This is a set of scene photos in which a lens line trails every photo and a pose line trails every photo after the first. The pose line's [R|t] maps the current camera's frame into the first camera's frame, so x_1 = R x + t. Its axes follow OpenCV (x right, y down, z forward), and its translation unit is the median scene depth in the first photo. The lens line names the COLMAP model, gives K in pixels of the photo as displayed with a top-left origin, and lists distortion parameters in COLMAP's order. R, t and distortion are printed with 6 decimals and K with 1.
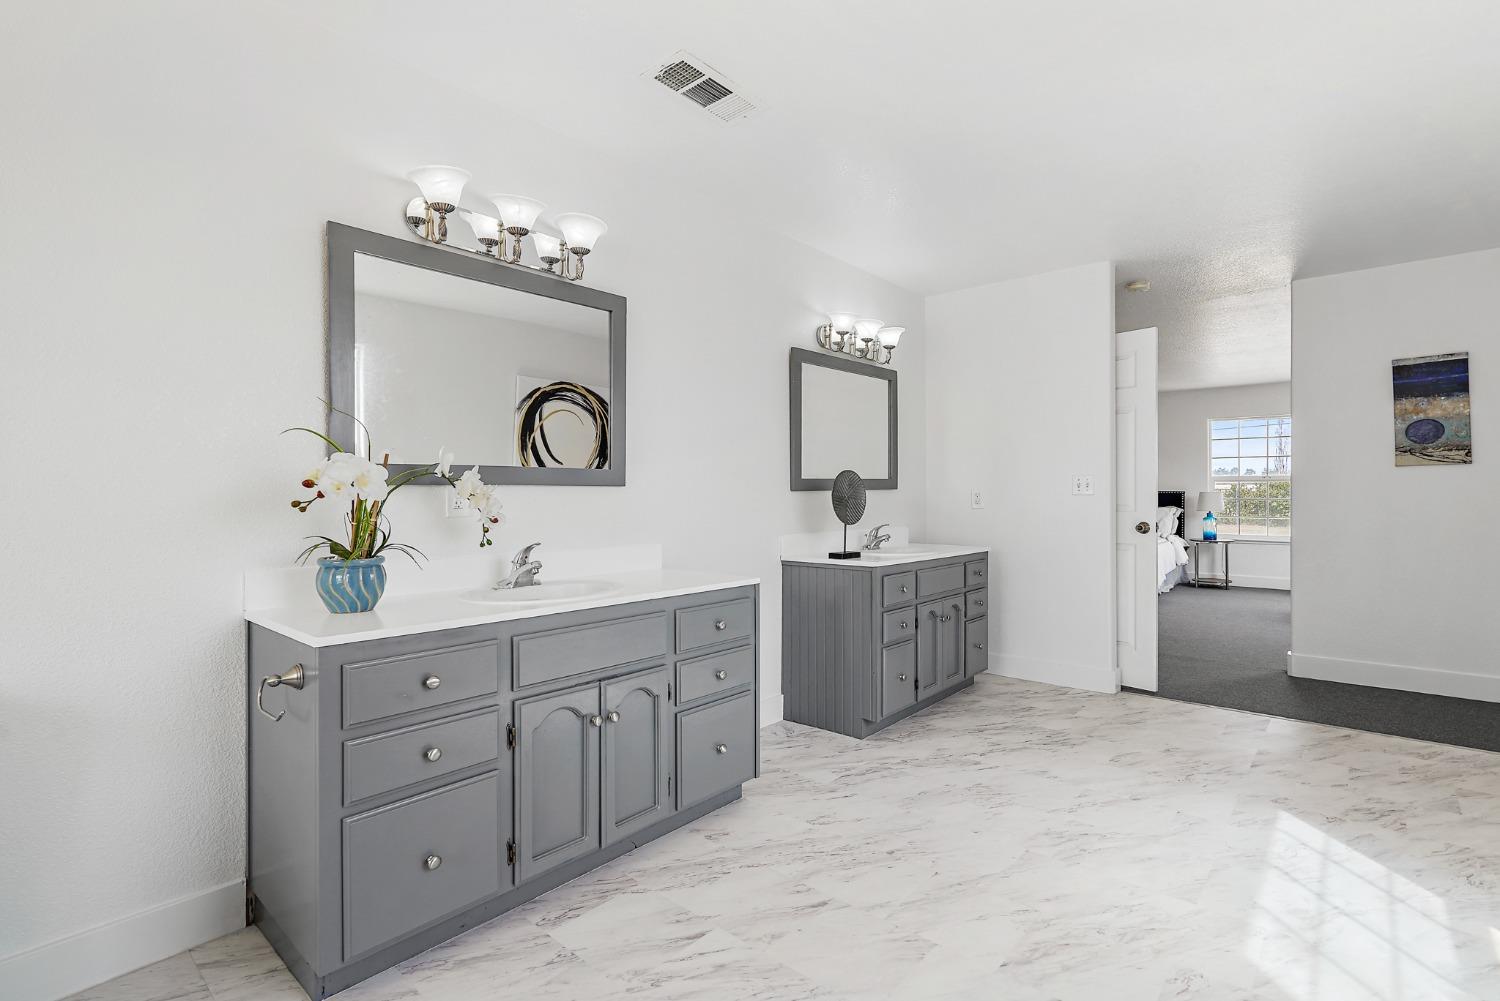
lens RADIAL K [[699.4, 0, 756.5], [0, 699.4, 503.4], [0, 0, 1]] dist [-0.001550, 0.000431]
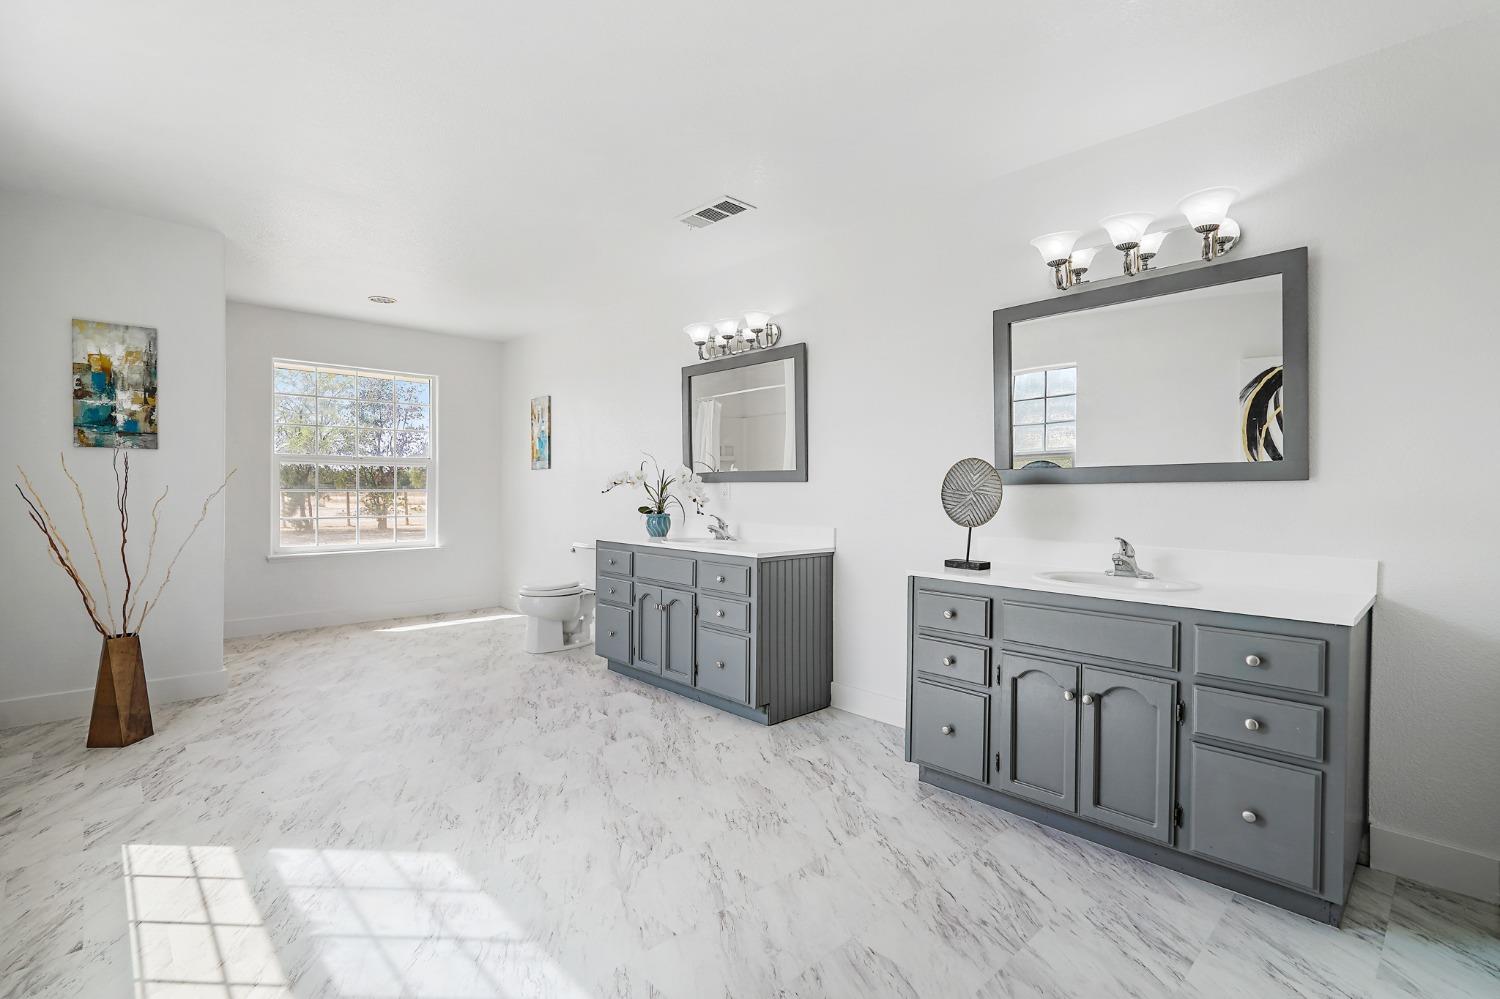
lens RADIAL K [[699.4, 0, 756.8], [0, 699.4, 497.7], [0, 0, 1]] dist [-0.001550, 0.000431]
pose [[-0.092343, 0.013654, -0.995634, 1.434753], [-0.016355, 0.999750, 0.015228, -0.015193], [0.995593, 0.017690, -0.092096, 1.261447]]
